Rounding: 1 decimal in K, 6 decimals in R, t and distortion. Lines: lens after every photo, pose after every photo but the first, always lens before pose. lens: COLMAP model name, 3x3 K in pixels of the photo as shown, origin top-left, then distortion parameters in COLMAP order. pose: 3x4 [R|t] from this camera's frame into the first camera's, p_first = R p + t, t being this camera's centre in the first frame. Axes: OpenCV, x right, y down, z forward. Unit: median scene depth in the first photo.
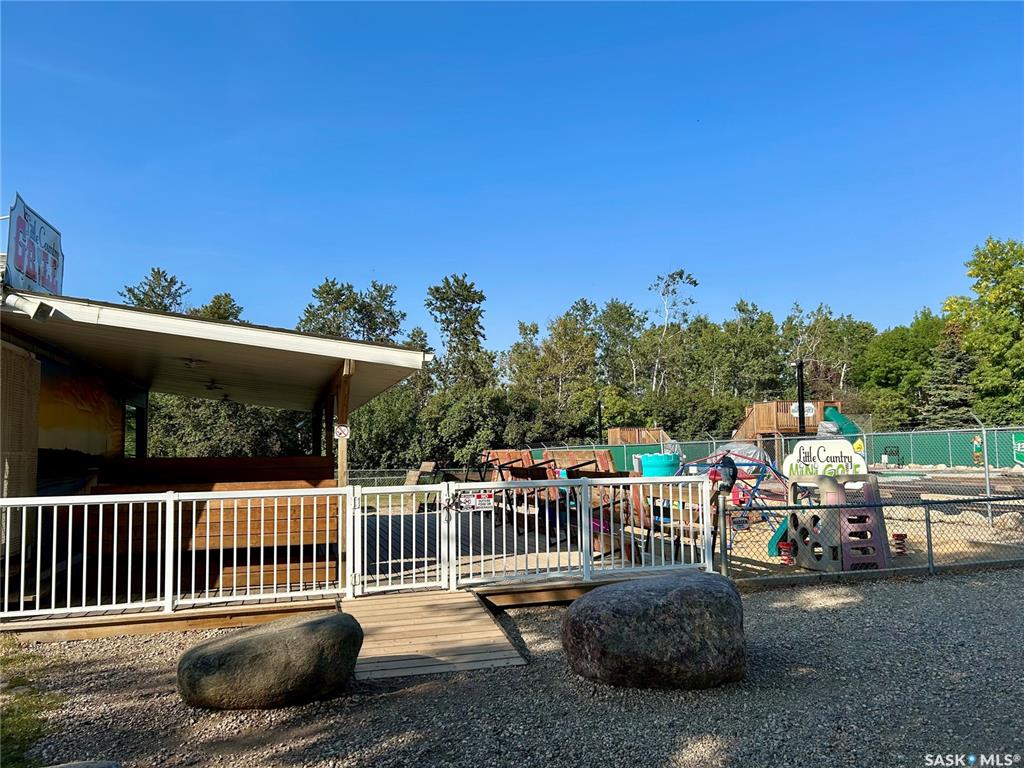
lens RADIAL K [[769.6, 0, 514.4], [0, 769.6, 386.1], [0, 0, 1]] dist [0.034018, -0.002349]
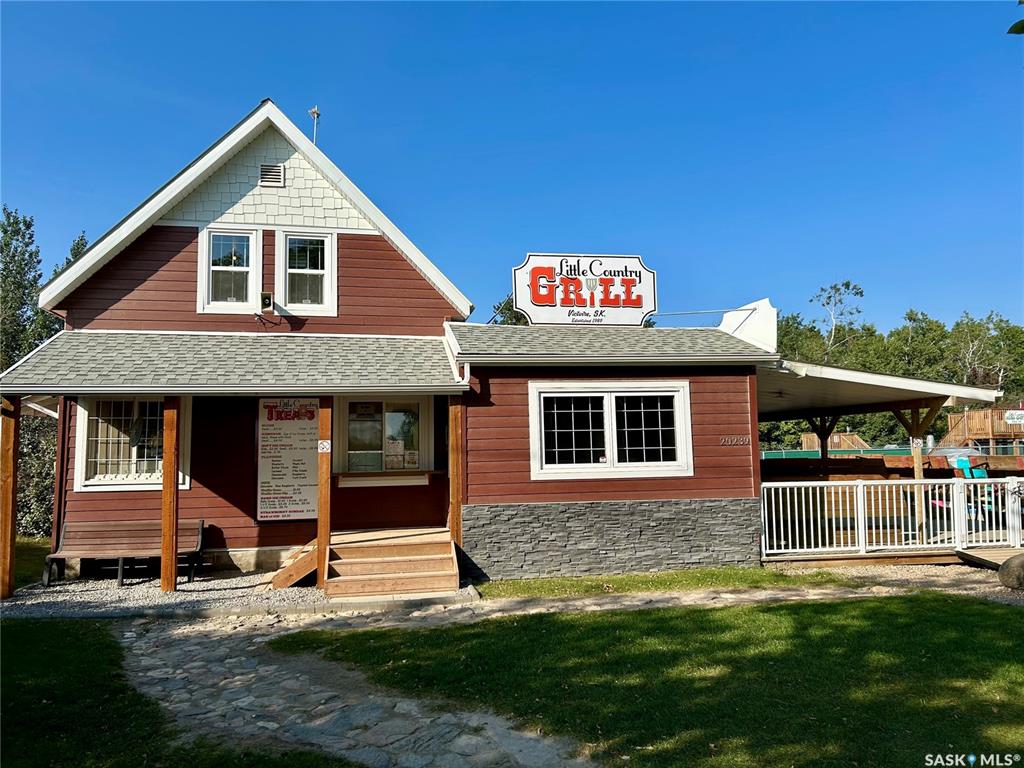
lens RADIAL K [[769.6, 0, 509.8], [0, 769.6, 382.0], [0, 0, 1]] dist [0.034018, -0.002349]
pose [[0.994675, -0.009615, -0.102608, -0.731003], [0.008650, 0.999914, -0.009843, -0.042363], [0.102694, 0.008903, 0.994673, -0.502157]]
